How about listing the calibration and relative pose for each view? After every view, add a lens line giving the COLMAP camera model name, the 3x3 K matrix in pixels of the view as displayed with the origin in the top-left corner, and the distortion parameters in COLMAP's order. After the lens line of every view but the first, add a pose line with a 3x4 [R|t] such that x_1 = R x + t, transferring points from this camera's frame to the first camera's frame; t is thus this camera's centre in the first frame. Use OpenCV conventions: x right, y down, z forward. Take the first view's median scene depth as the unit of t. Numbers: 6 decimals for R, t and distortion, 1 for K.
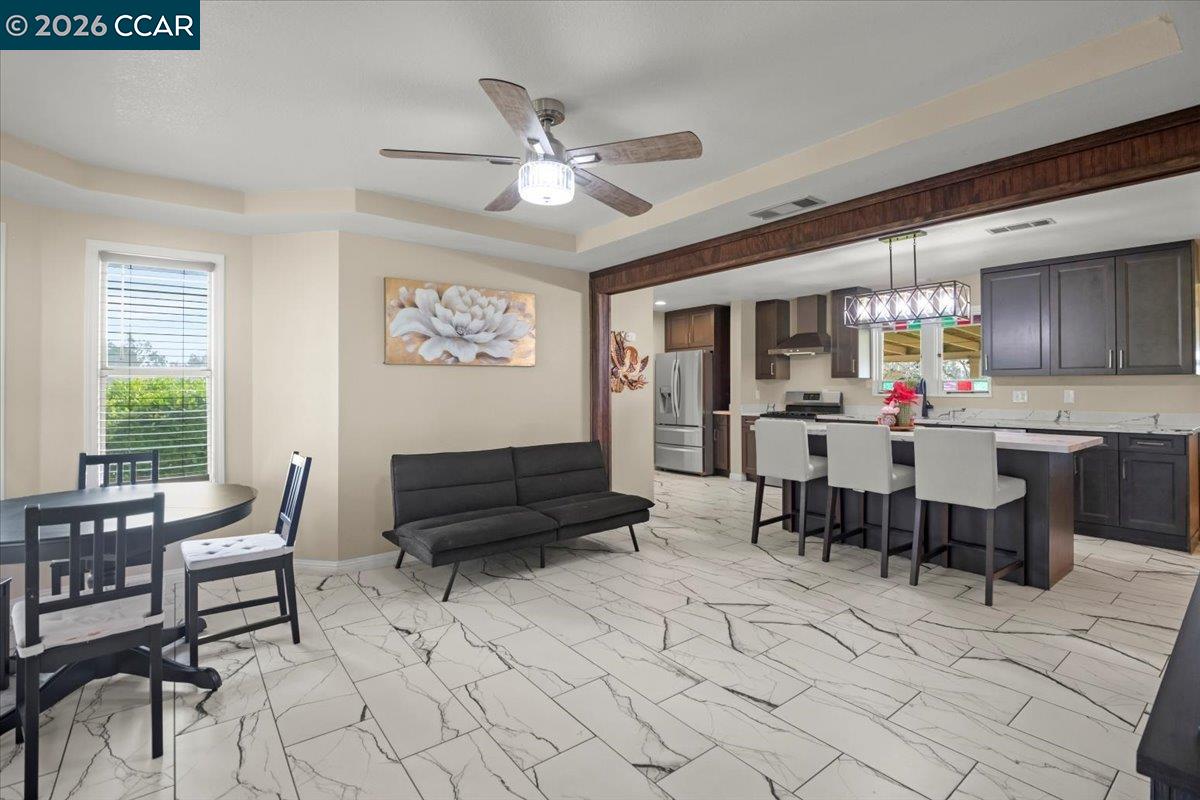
lens RADIAL K [[547.2, 0, 601.4], [0, 547.2, 382.9], [0, 0, 1]] dist [-0.000126, -0.000445]
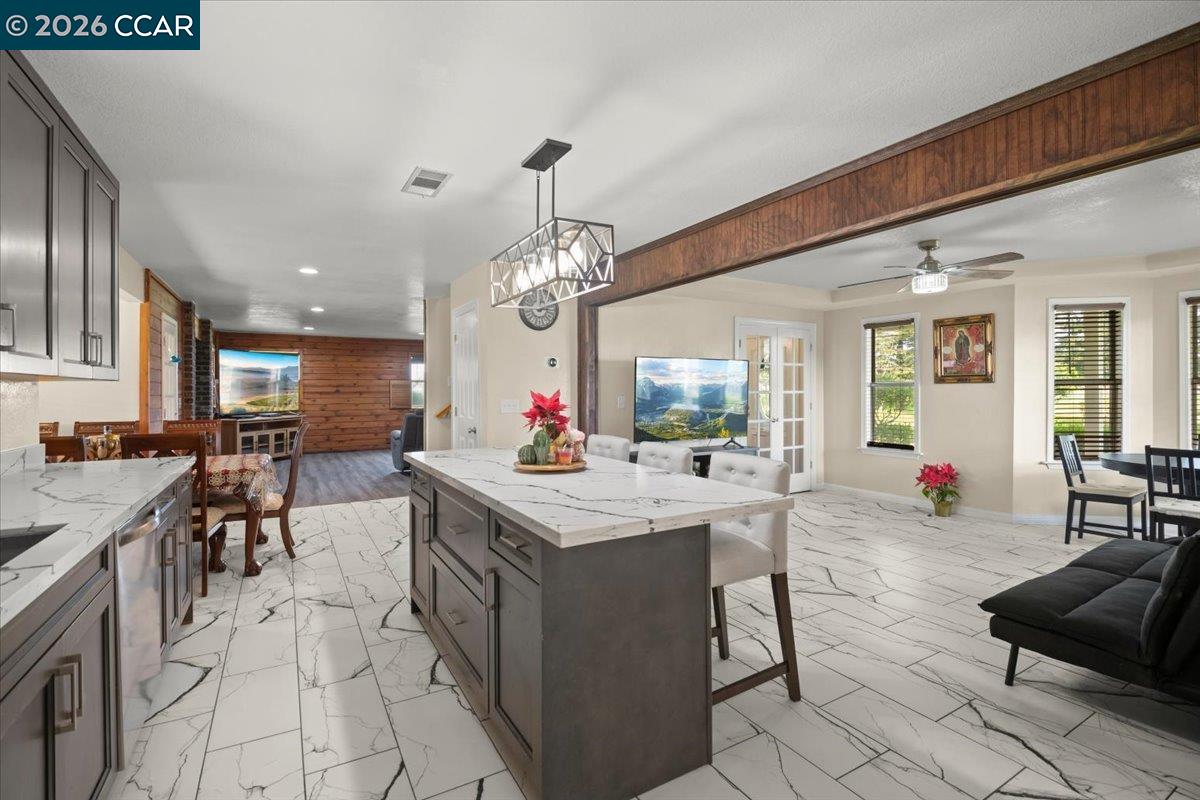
lens RADIAL K [[547.2, 0, 601.4], [0, 547.2, 382.9], [0, 0, 1]] dist [-0.000126, -0.000445]
pose [[-0.991045, 0.004905, 0.133436, 0.365782], [0.002132, 0.999779, -0.020918, 0.001114], [-0.133509, -0.020447, -0.990837, 1.448075]]
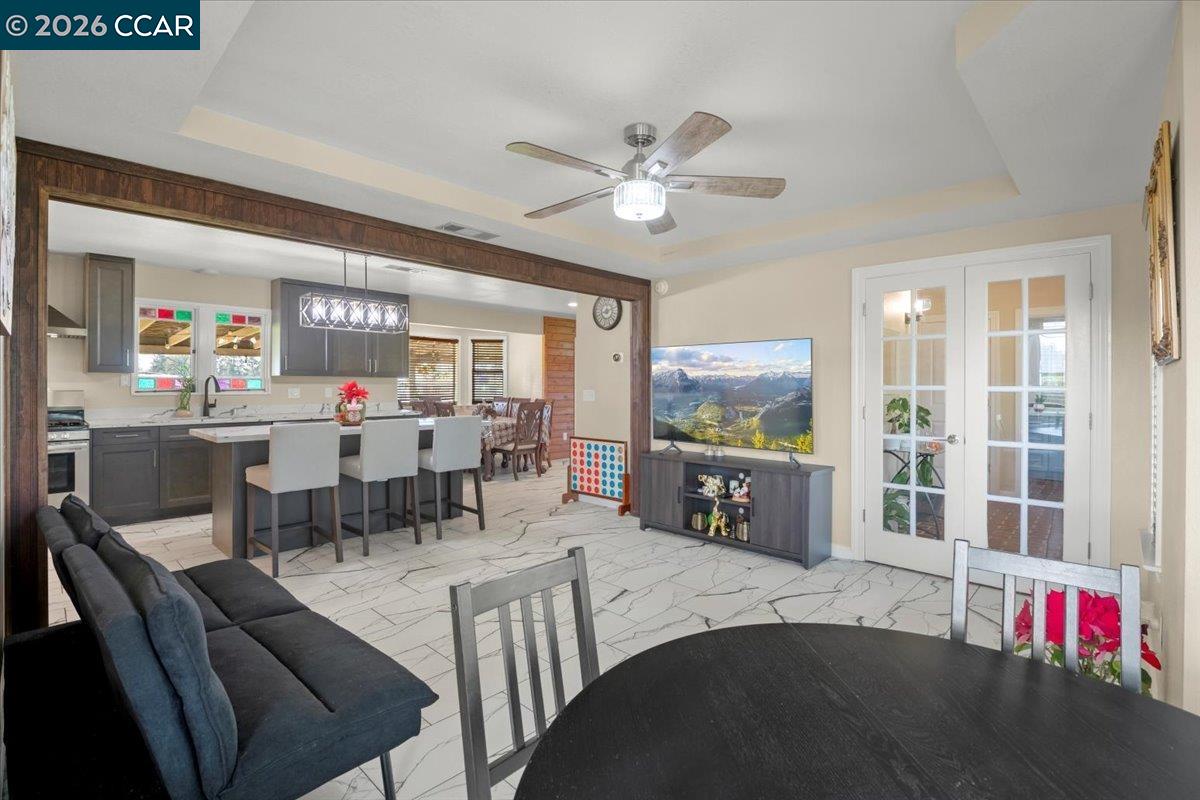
lens RADIAL K [[540.3, 0, 600.8], [0, 540.3, 394.7], [0, 0, 1]] dist [0.026795, -0.000330]
pose [[-0.147221, -0.019707, 0.988907, -0.555202], [-0.014112, 0.999742, 0.017822, -0.001699], [-0.989003, -0.011332, -0.147461, 0.596961]]
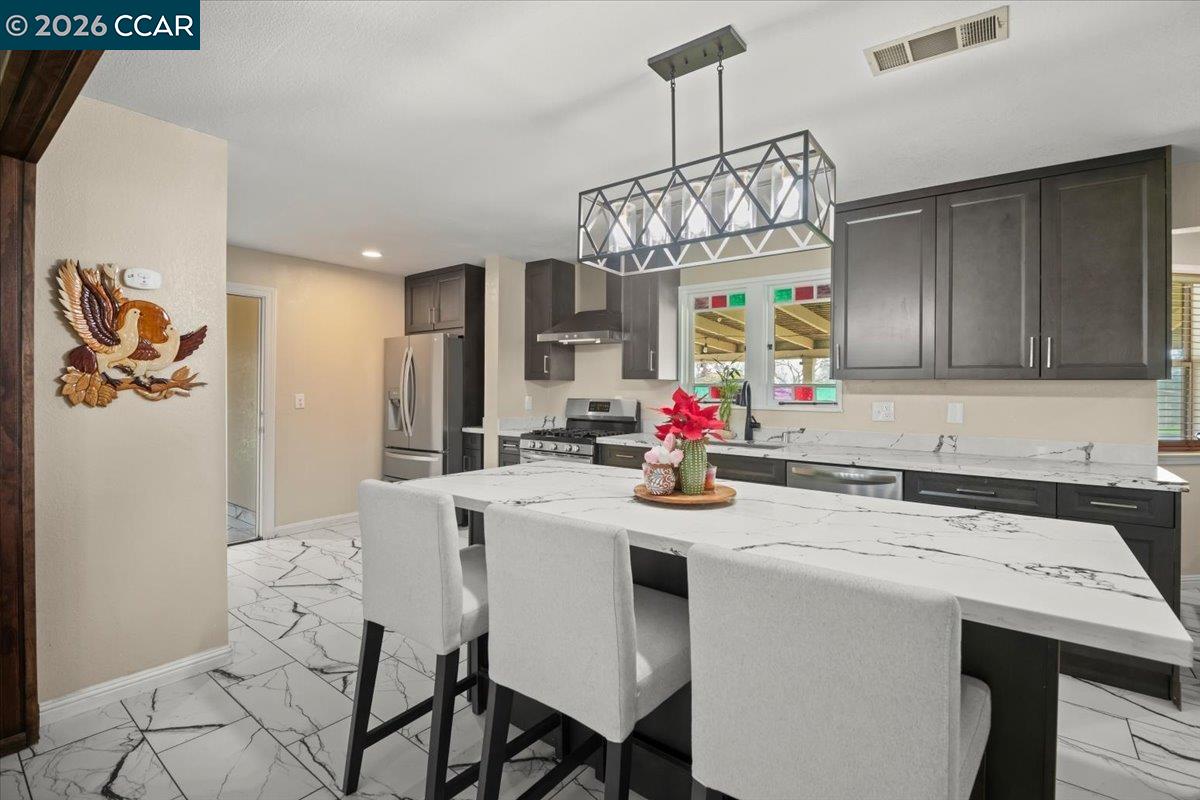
lens RADIAL K [[540.3, 0, 600.8], [0, 540.3, 394.7], [0, 0, 1]] dist [0.026795, -0.000330]
pose [[0.969014, 0.004558, 0.246964, 0.331980], [-0.010156, 0.999719, 0.021401, -0.005626], [-0.246797, -0.023246, 0.968788, 0.534543]]
